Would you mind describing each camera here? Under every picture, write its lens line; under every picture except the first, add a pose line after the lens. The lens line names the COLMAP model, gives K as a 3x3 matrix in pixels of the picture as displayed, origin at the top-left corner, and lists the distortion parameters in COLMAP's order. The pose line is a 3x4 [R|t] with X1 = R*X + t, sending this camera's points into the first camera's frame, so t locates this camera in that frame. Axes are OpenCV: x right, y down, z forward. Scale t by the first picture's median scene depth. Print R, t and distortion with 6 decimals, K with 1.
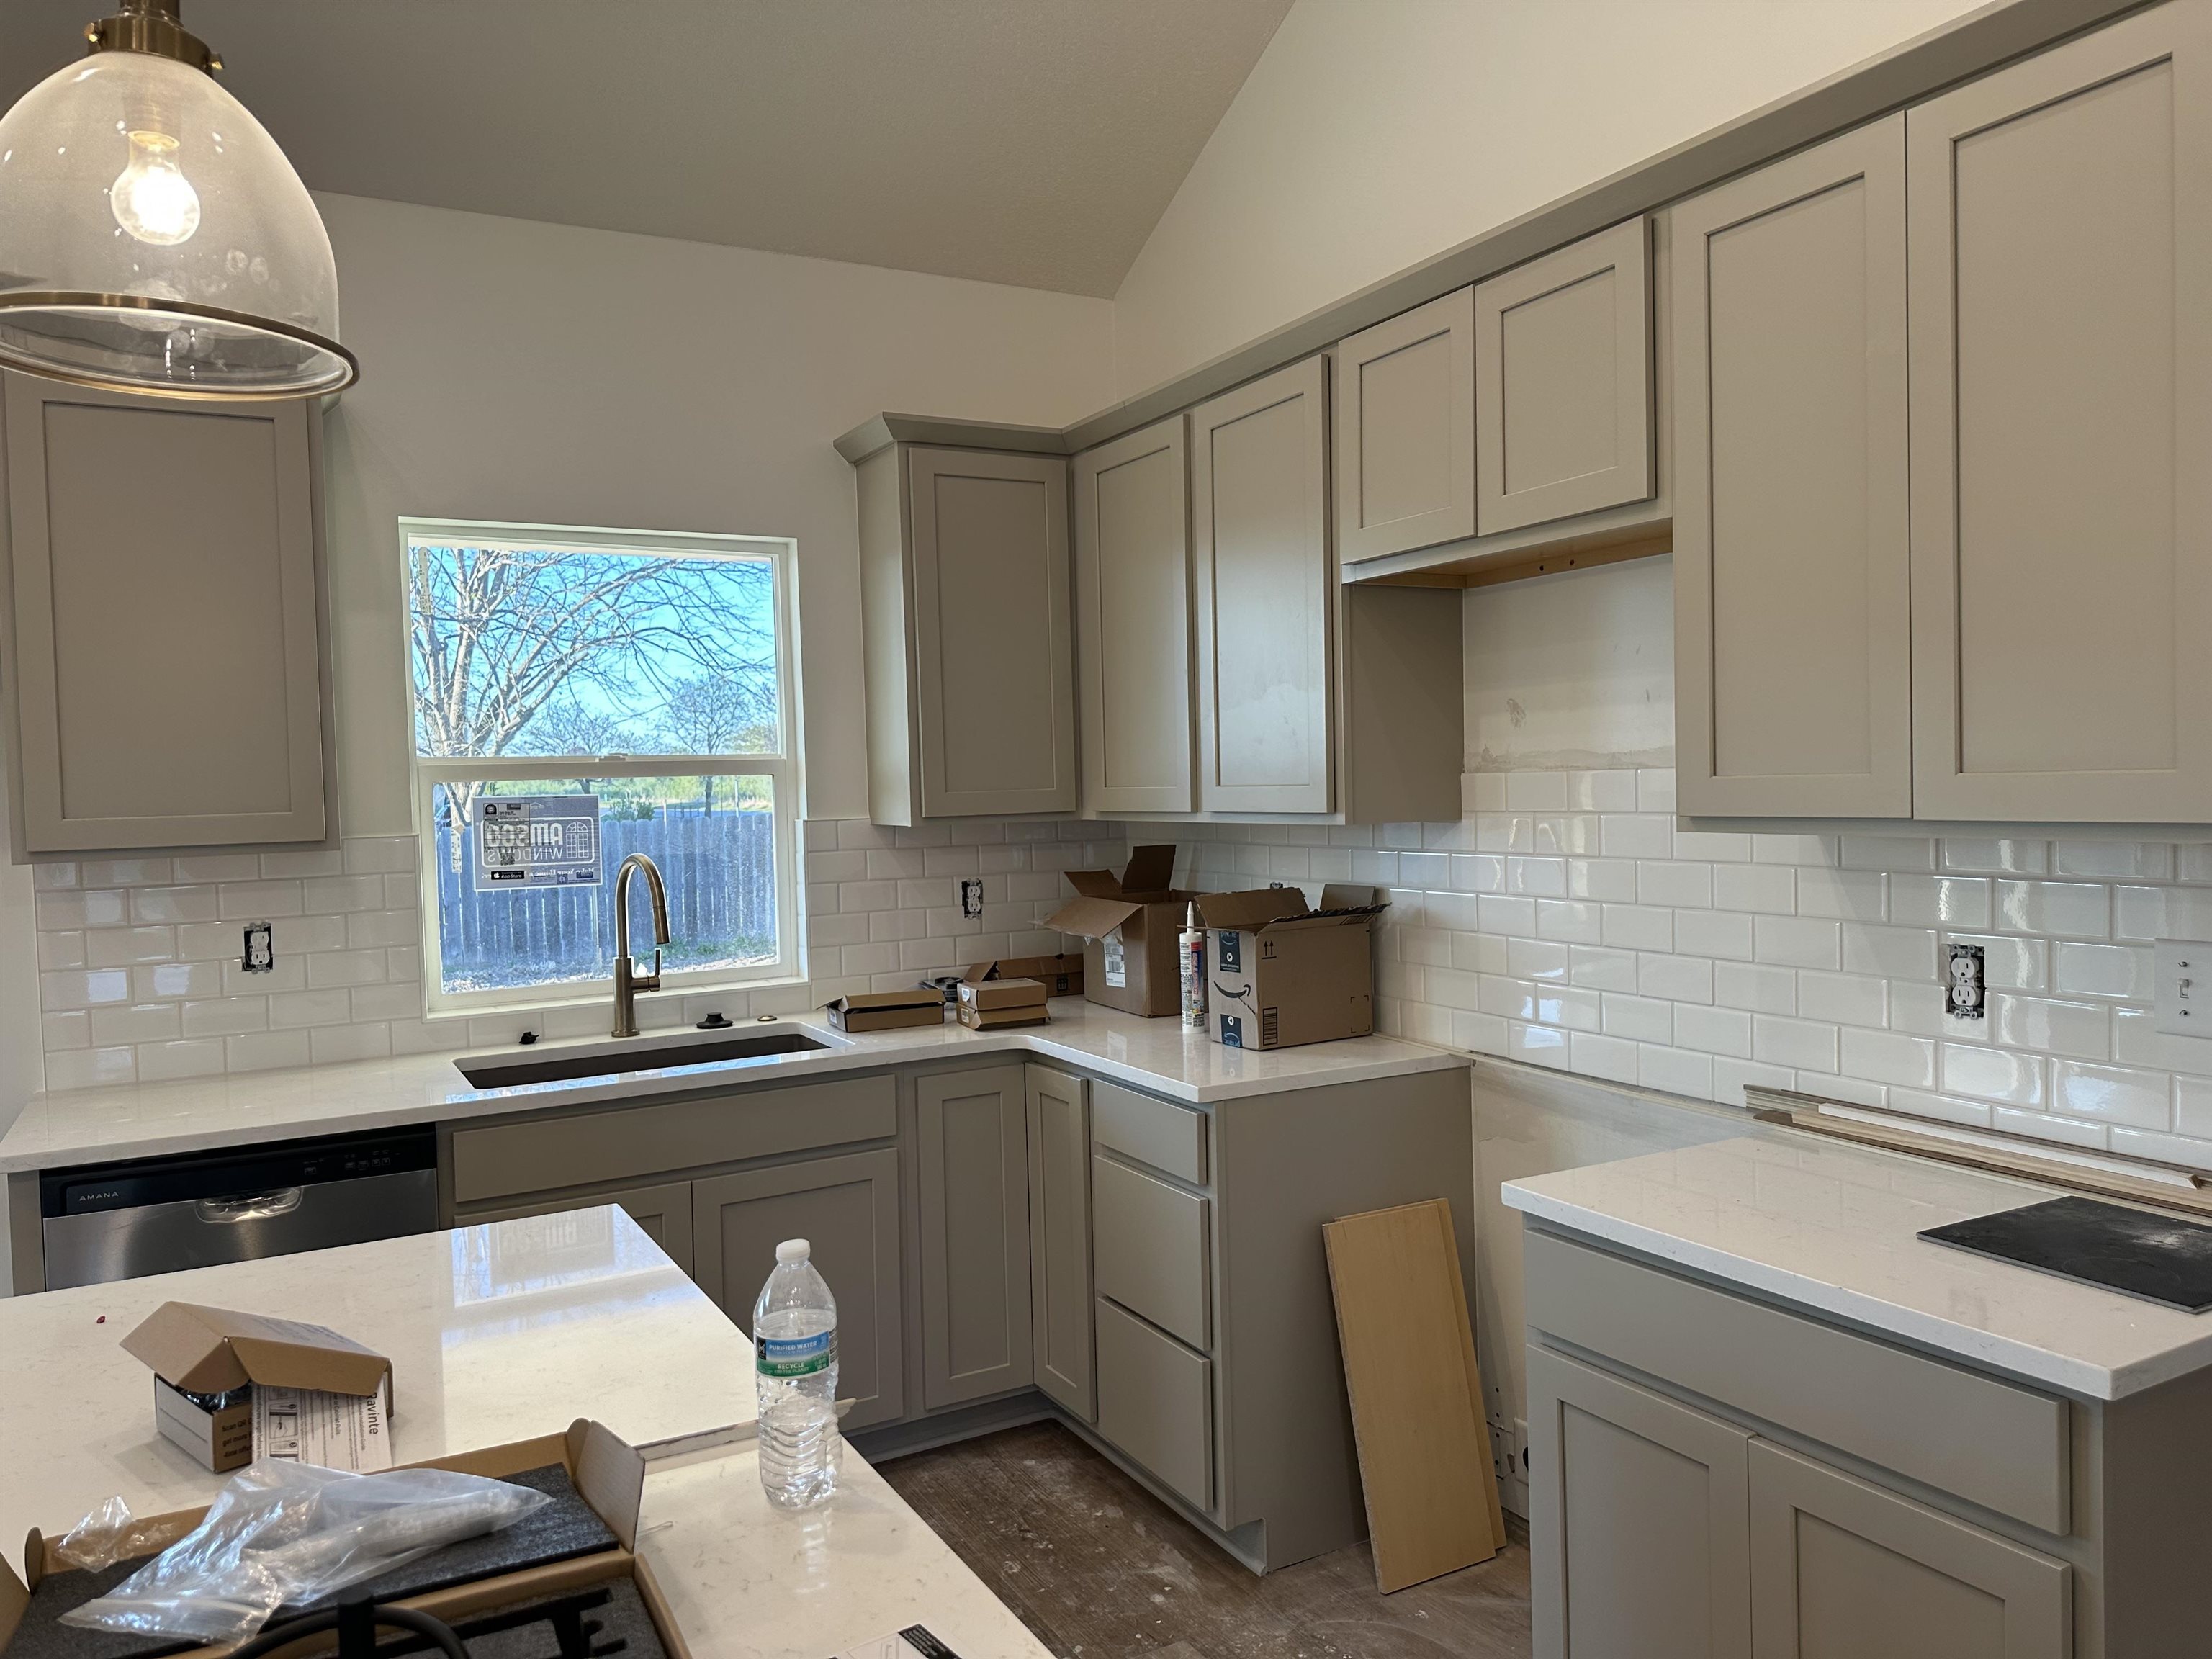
lens RADIAL K [[1545.3, 0, 1120.2], [0, 1545.3, 844.0], [0, 0, 1]] dist [0.045598, -0.048631]
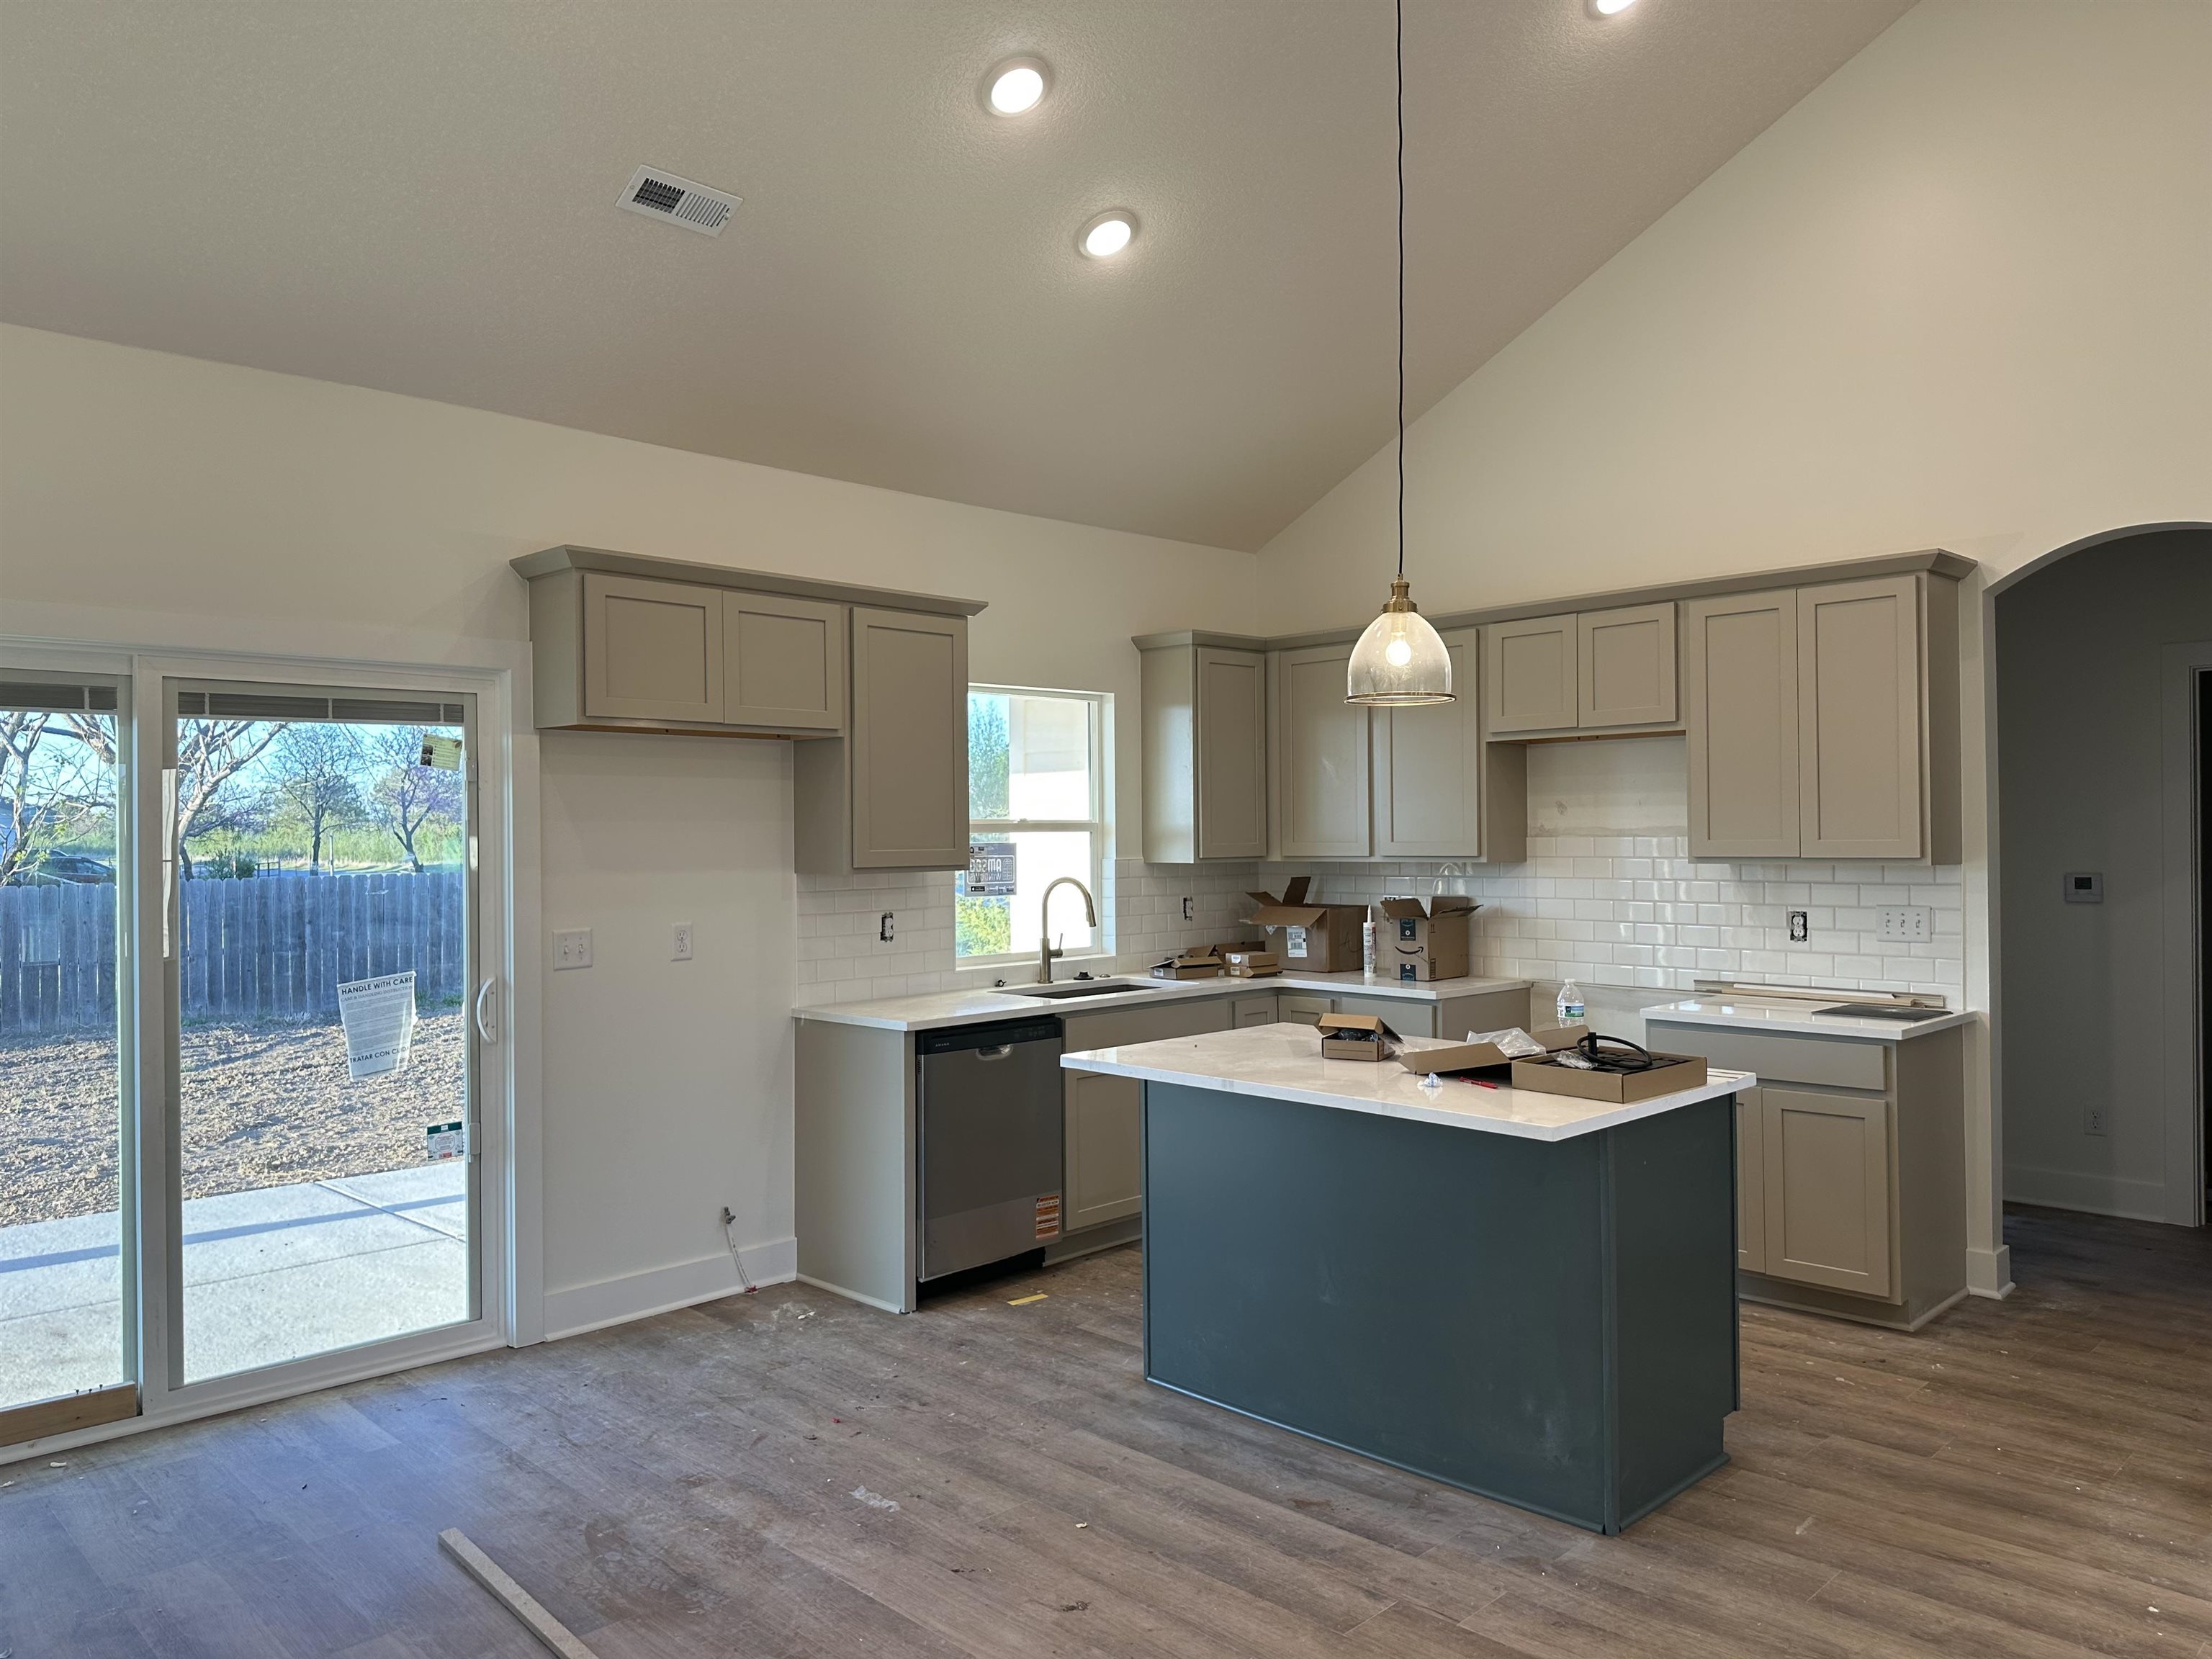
lens RADIAL K [[1545.3, 0, 1088.1], [0, 1545.3, 831.6], [0, 0, 1]] dist [0.045598, -0.048631]
pose [[0.969048, 0.016701, 0.246306, -0.693681], [-0.004130, 0.998666, -0.051466, 0.043712], [-0.246837, 0.048855, 0.967825, -0.660892]]
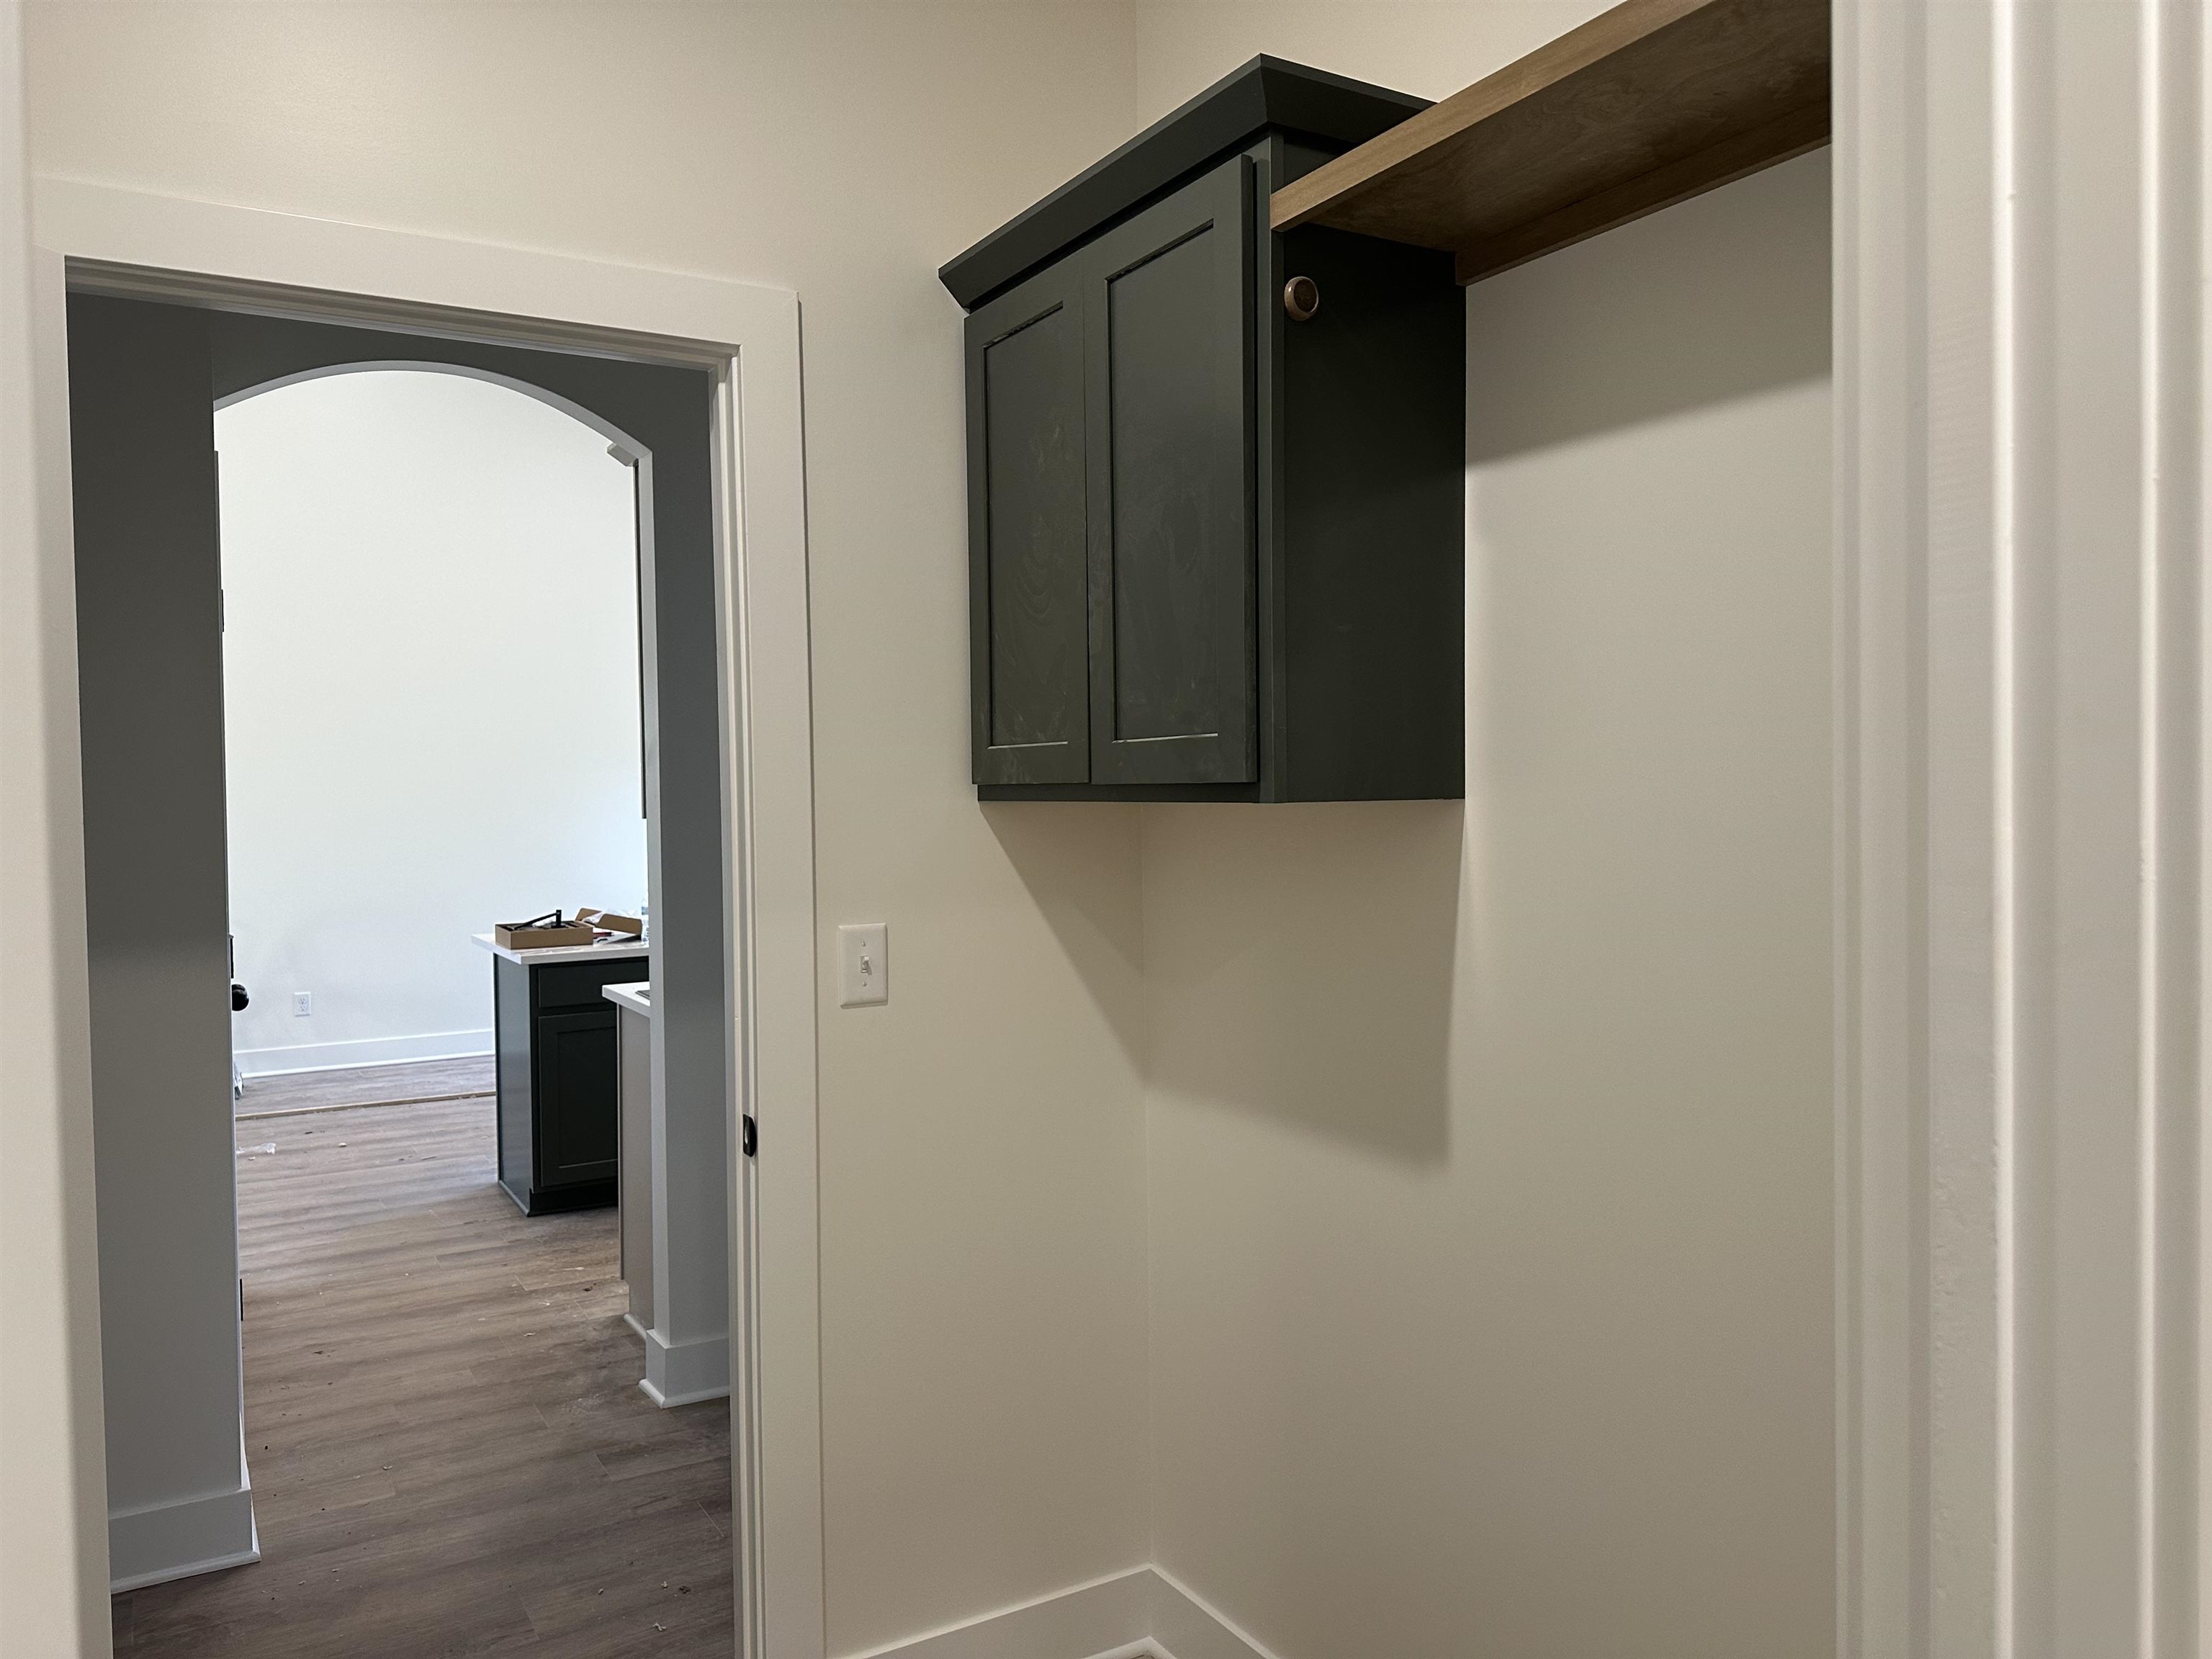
lens RADIAL K [[1545.3, 0, 1106.1], [0, 1545.3, 817.2], [0, 0, 1]] dist [0.045598, -0.048631]
pose [[0.021998, 0.045069, -0.998742, 1.468982], [-0.032241, 0.998496, 0.044348, -0.057390], [0.999238, 0.031225, 0.023418, 0.770517]]
